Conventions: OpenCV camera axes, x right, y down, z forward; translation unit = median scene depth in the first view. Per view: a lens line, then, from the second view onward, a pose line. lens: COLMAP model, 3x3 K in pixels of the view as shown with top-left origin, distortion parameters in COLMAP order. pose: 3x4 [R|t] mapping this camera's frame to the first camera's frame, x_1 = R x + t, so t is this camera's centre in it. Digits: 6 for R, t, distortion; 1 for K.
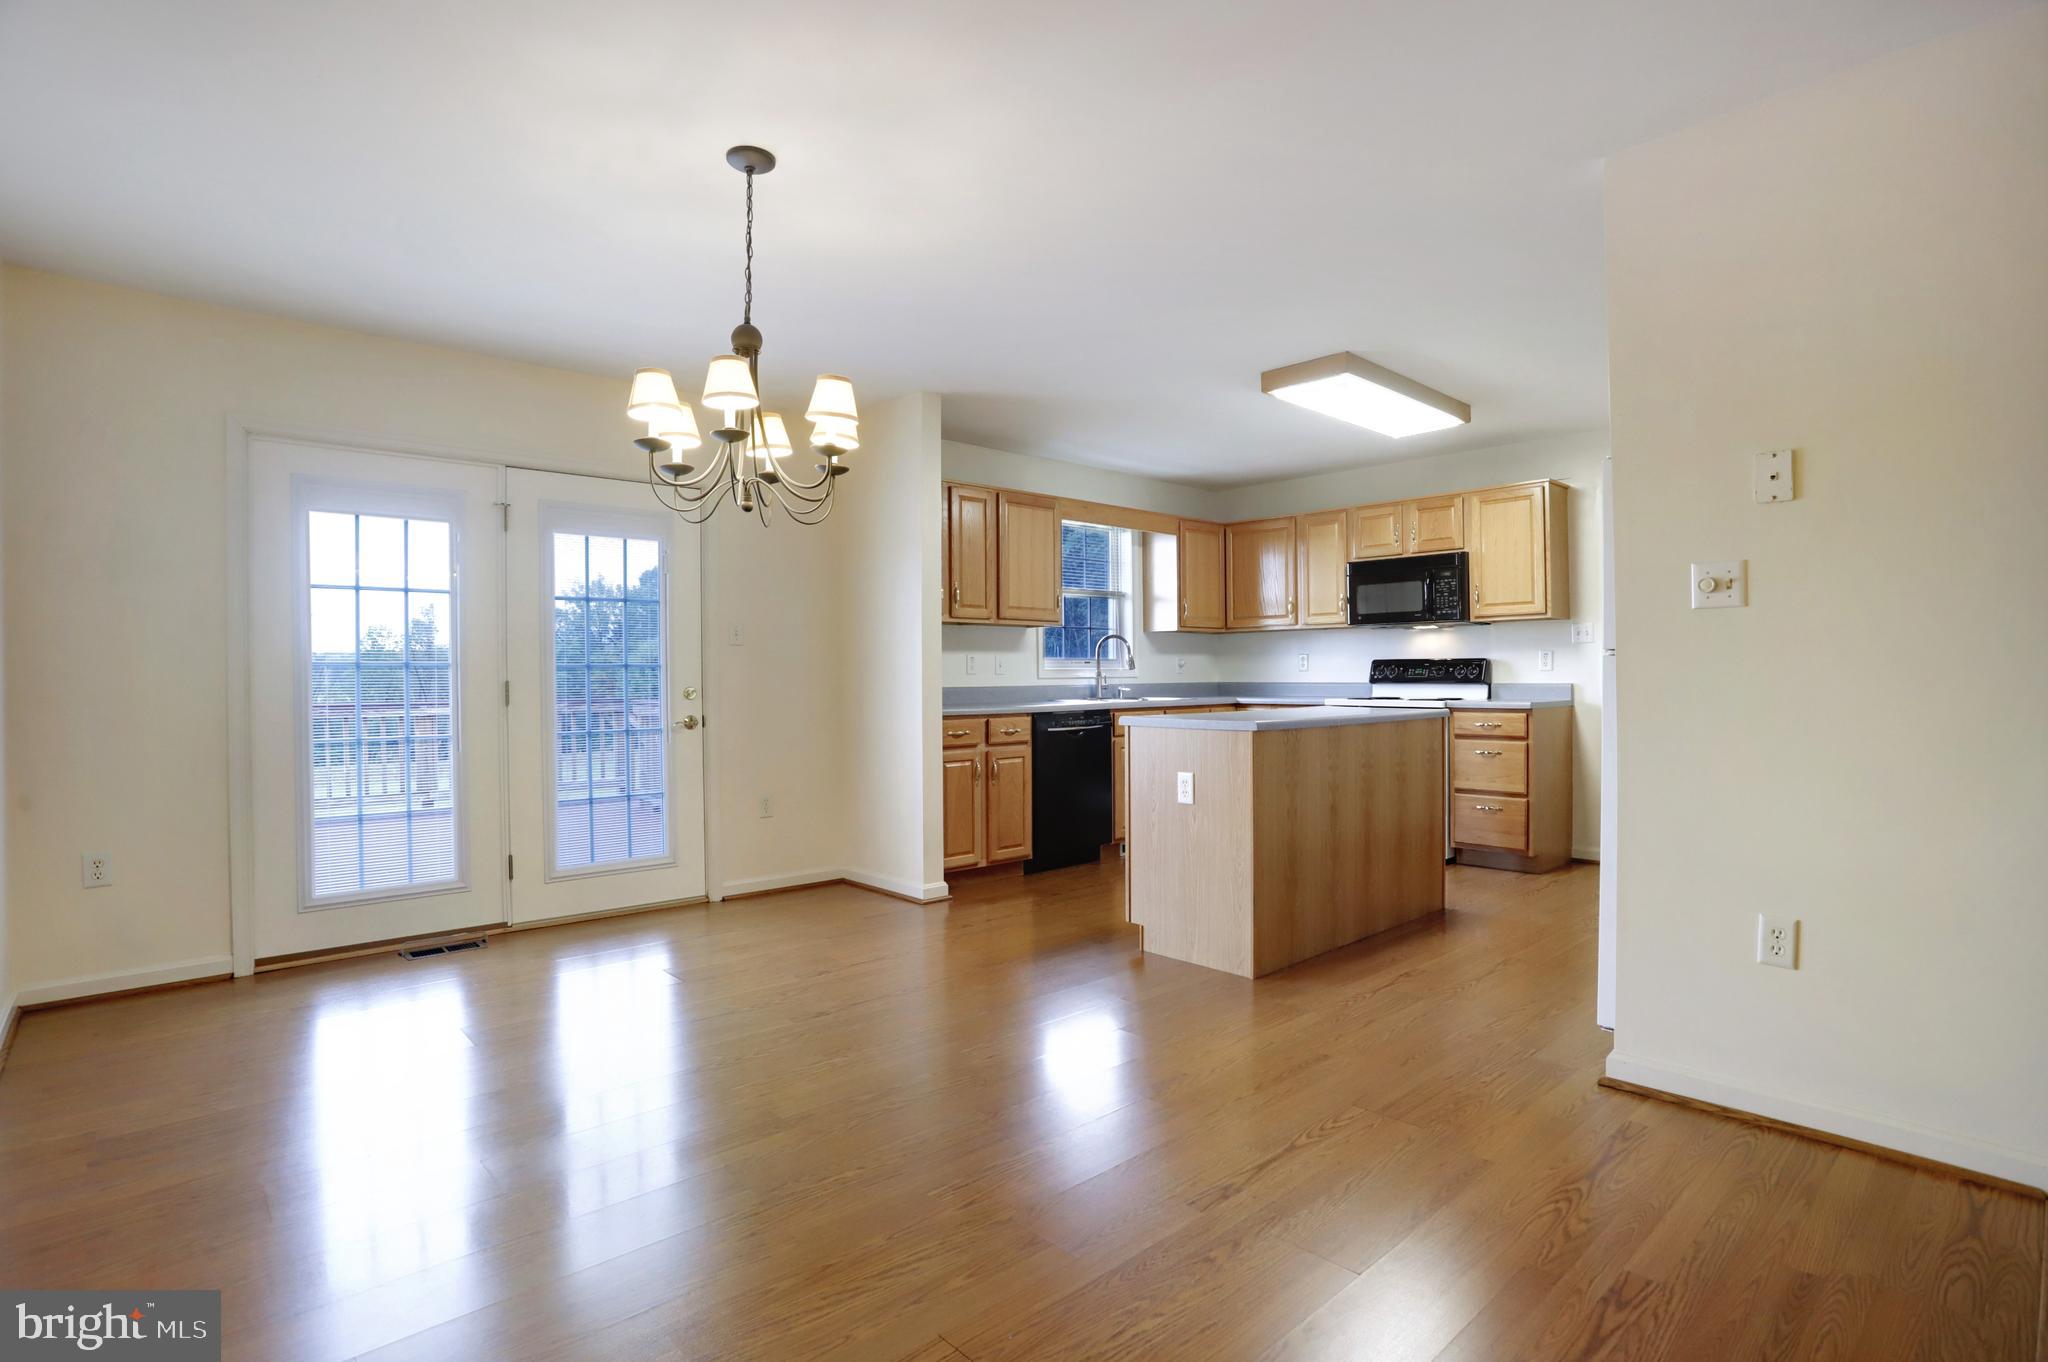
lens RADIAL K [[1026.9, 0, 1024.0], [0, 1026.9, 681.0], [0, 0, 1]] dist [-0.067276, 0.037922]
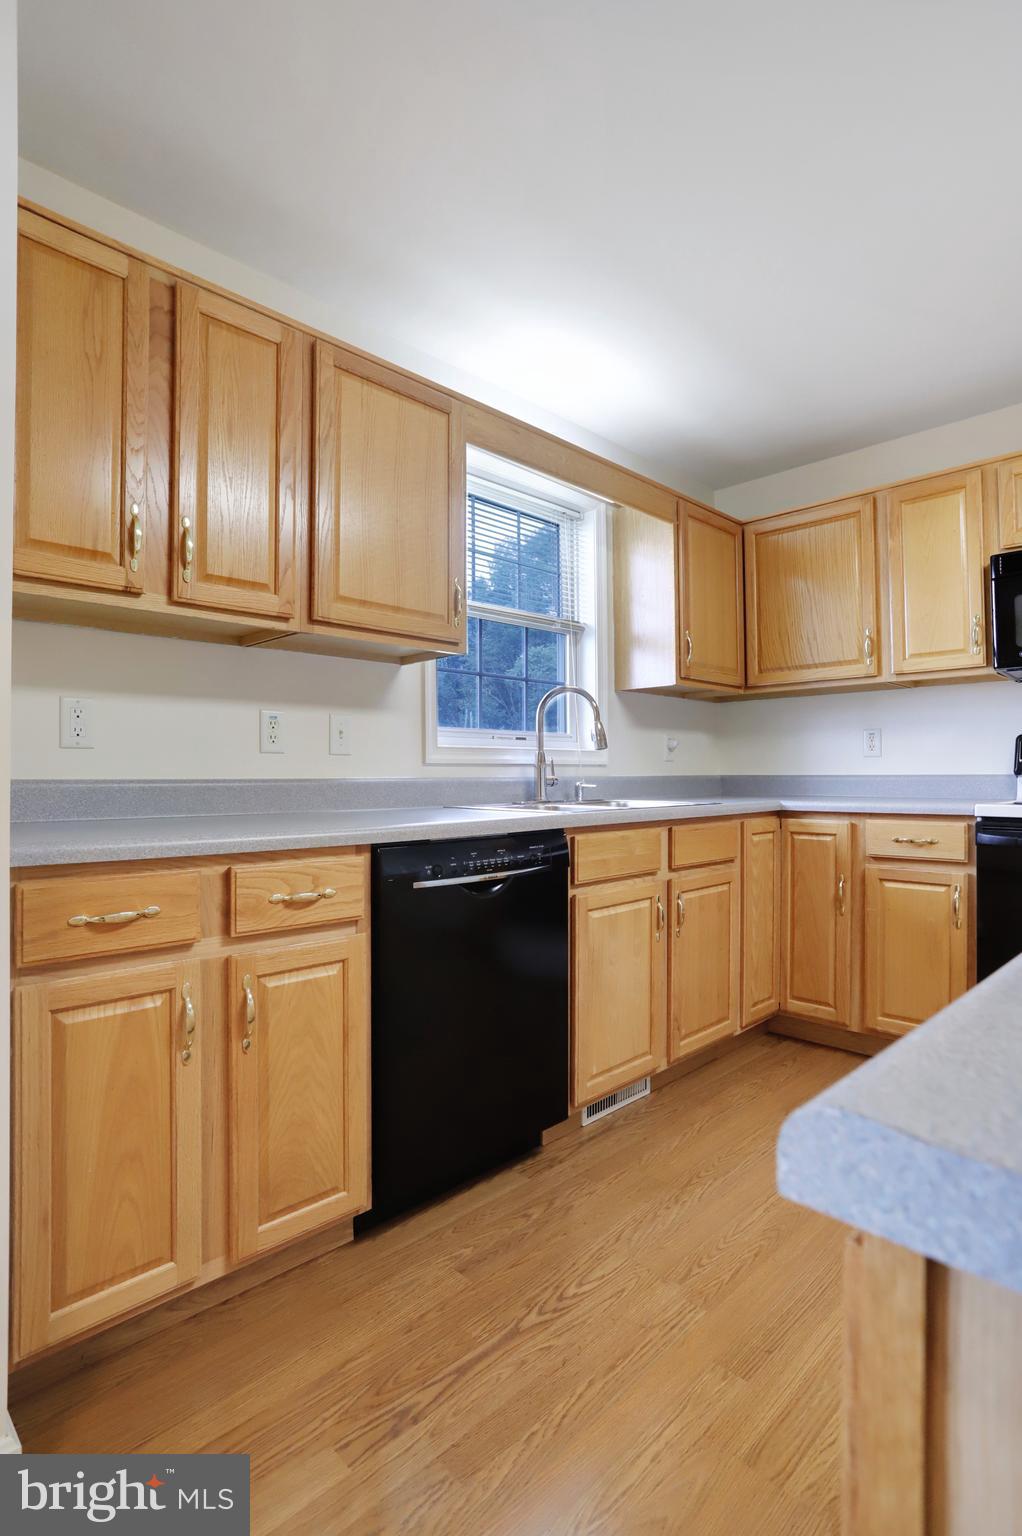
lens RADIAL K [[770.2, 0, 511.0], [0, 770.2, 768.0], [0, 0, 1]] dist [-0.067276, 0.037922]
pose [[0.999465, 0.002140, 0.032638, 0.043908], [-0.001579, 0.999851, -0.017201, 0.005812], [-0.032669, 0.017141, 0.999319, 0.596455]]
